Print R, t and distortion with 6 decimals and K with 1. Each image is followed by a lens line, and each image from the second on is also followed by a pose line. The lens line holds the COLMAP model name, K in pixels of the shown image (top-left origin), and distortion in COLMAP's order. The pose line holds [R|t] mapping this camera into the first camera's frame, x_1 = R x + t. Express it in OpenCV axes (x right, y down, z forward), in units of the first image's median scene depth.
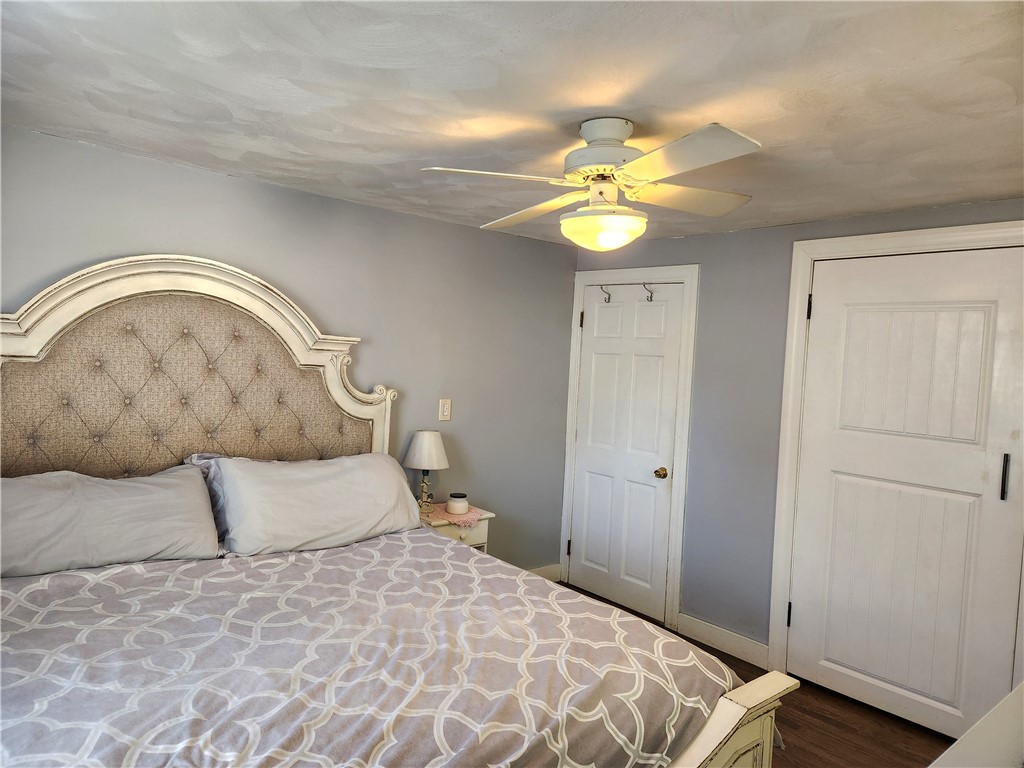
lens RADIAL K [[695.7, 0, 492.3], [0, 695.7, 382.7], [0, 0, 1]] dist [0.101112, -0.096370]
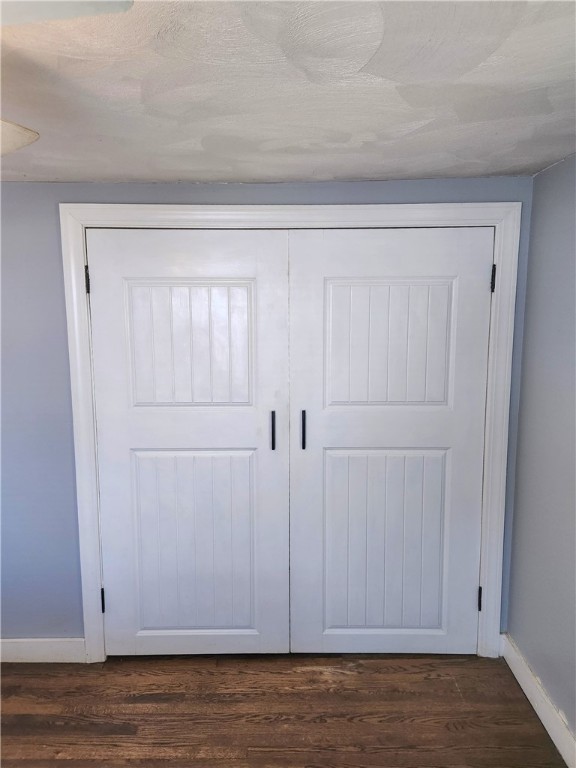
lens RADIAL K [[521.8, 0, 284.2], [0, 521.8, 367.3], [0, 0, 1]] dist [0.101112, -0.096370]
pose [[0.644131, -0.156788, 0.748674, 0.065461], [0.065625, 0.986486, 0.150129, -0.063505], [-0.762095, -0.047571, 0.645716, 0.281885]]
